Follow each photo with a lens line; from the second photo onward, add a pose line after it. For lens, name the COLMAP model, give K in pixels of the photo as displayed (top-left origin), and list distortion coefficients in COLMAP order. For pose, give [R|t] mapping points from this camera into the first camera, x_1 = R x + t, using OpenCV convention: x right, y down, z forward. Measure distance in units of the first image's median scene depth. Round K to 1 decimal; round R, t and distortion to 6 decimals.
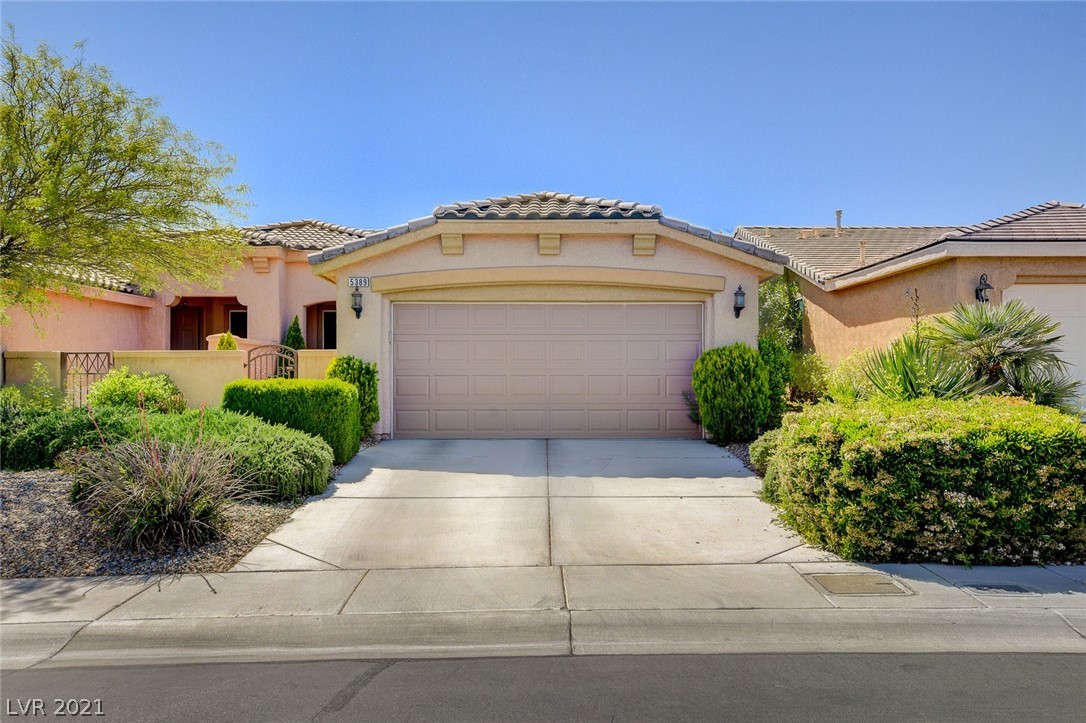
lens RADIAL K [[914.8, 0, 535.8], [0, 914.8, 358.7], [0, 0, 1]] dist [0.051031, 0.012807]
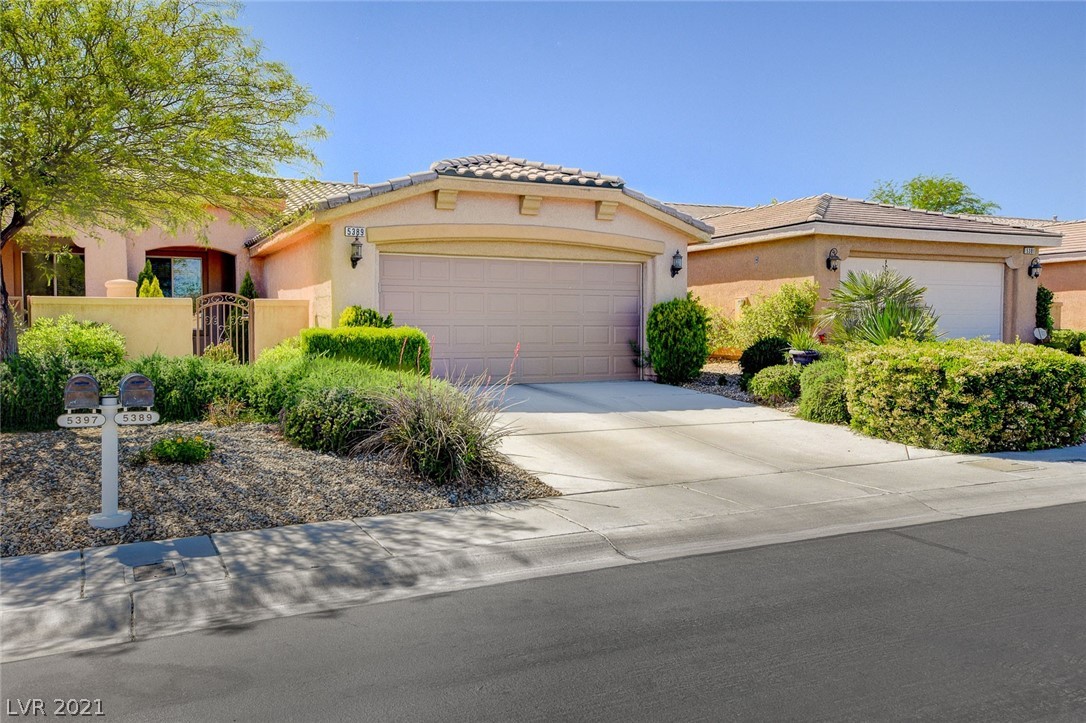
lens RADIAL K [[914.8, 0, 535.8], [0, 914.8, 358.7], [0, 0, 1]] dist [0.051031, 0.012807]
pose [[0.901520, -0.013163, 0.432537, -0.460958], [-0.007352, 0.998927, 0.045723, 0.007749], [-0.432675, -0.044401, 0.900456, 0.007275]]
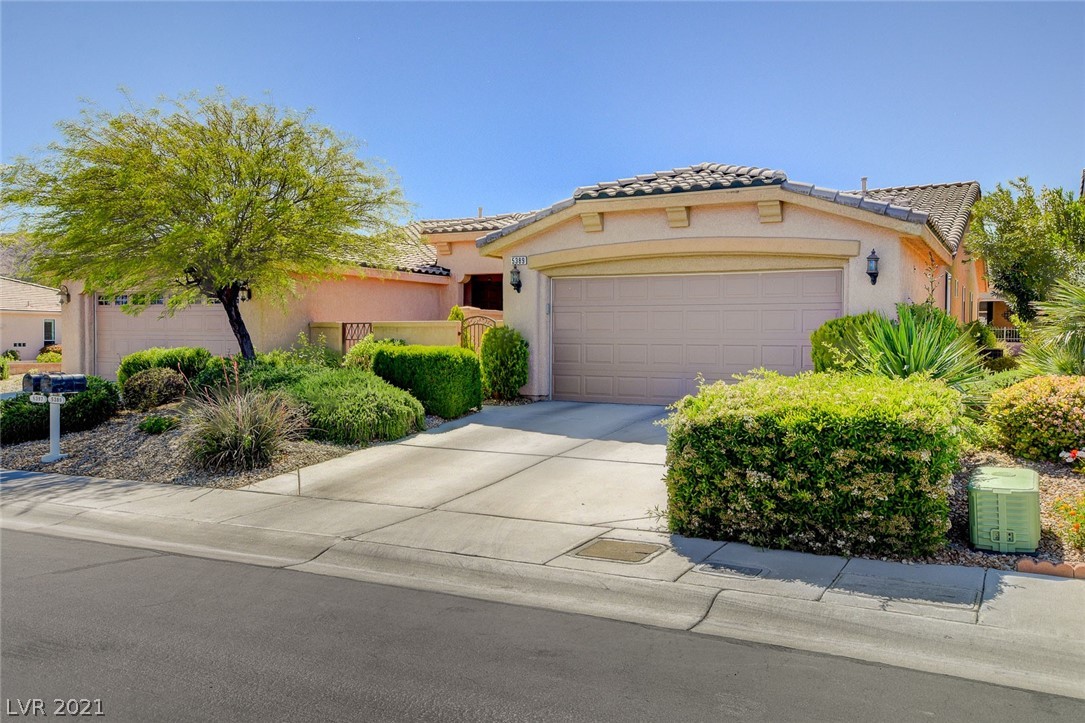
lens RADIAL K [[903.9, 0, 529.6], [0, 903.9, 340.3], [0, 0, 1]] dist [0.037684, -0.001212]
pose [[0.872411, 0.007726, -0.488712, 0.372309], [0.000982, 0.999845, 0.017559, -0.004923], [0.488772, -0.015798, 0.872268, 0.032666]]
